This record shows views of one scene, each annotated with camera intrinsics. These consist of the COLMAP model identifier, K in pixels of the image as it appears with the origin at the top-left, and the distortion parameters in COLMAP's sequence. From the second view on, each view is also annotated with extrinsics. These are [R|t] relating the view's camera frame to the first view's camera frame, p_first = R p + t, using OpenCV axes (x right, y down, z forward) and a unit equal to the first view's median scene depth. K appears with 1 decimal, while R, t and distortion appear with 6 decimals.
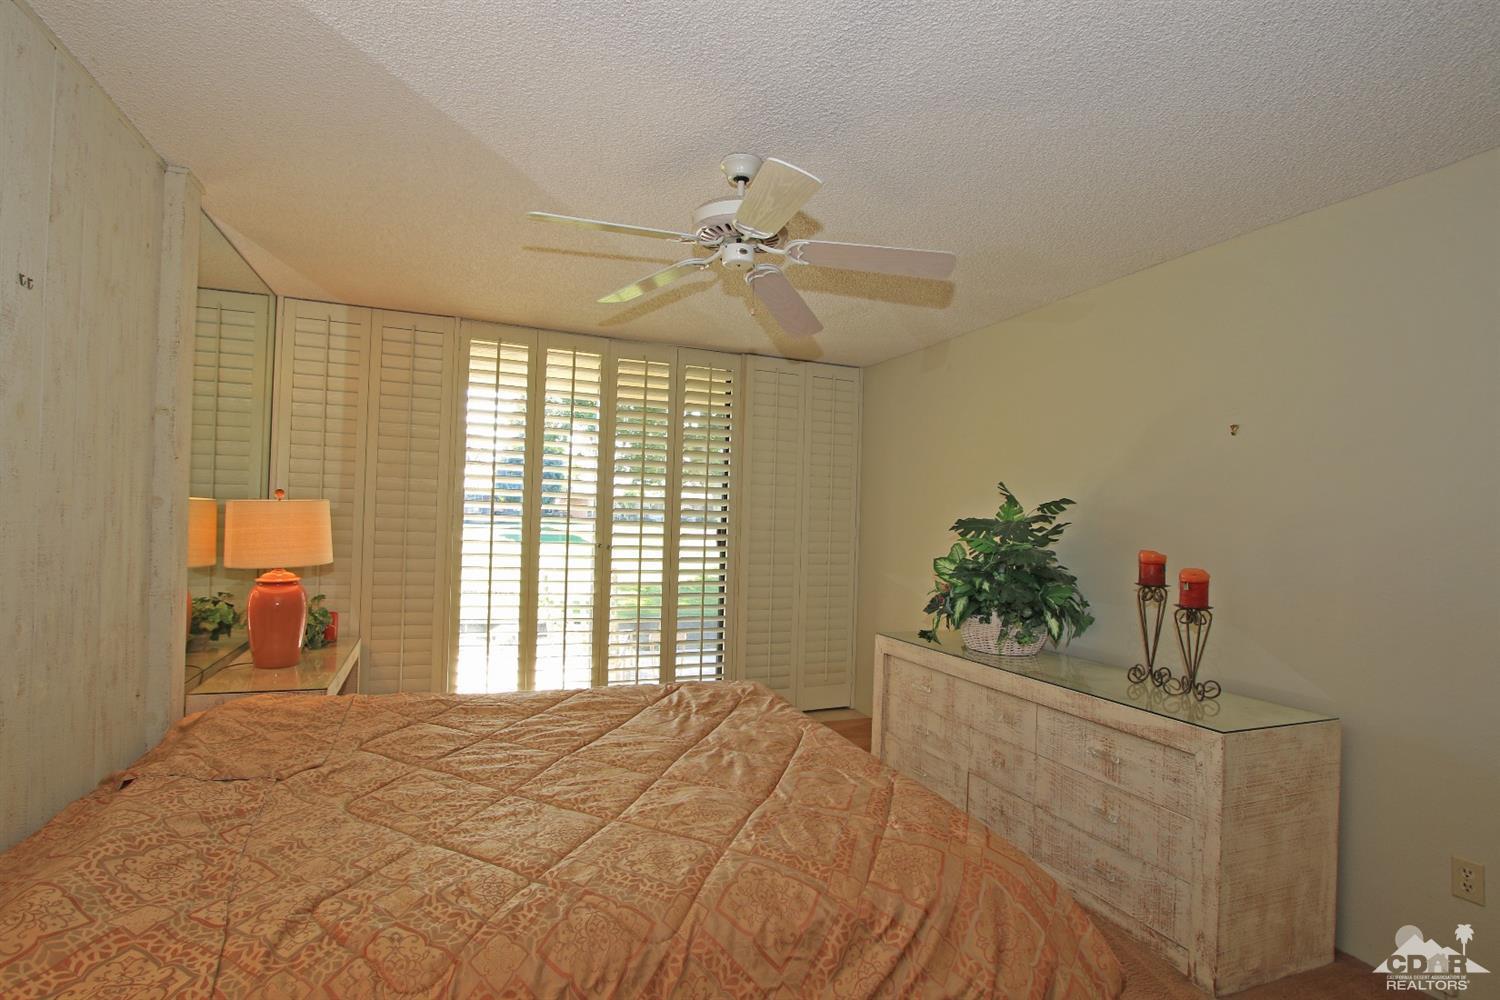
lens RADIAL K [[712.6, 0, 741.9], [0, 712.6, 510.1], [0, 0, 1]] dist [-0.025687, 0.007657]
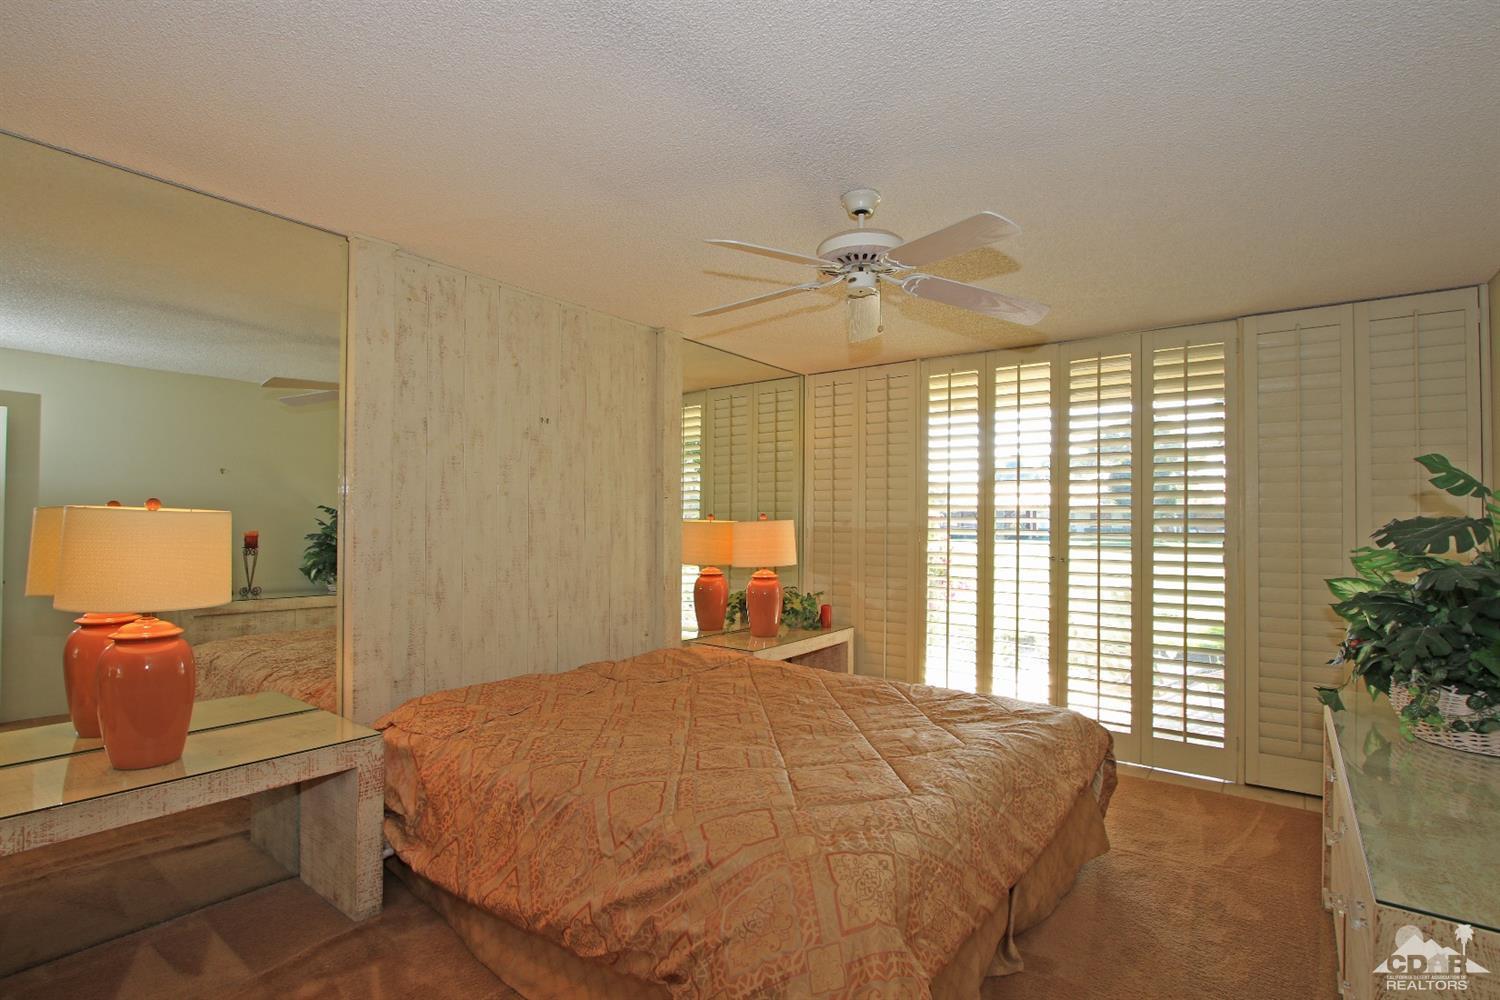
lens RADIAL K [[712.6, 0, 741.9], [0, 712.6, 510.1], [0, 0, 1]] dist [-0.025687, 0.007657]
pose [[0.519811, -0.043492, -0.853174, 0.403593], [0.018722, 0.999043, -0.039521, 0.014334], [0.854076, 0.004571, 0.520128, 0.139832]]
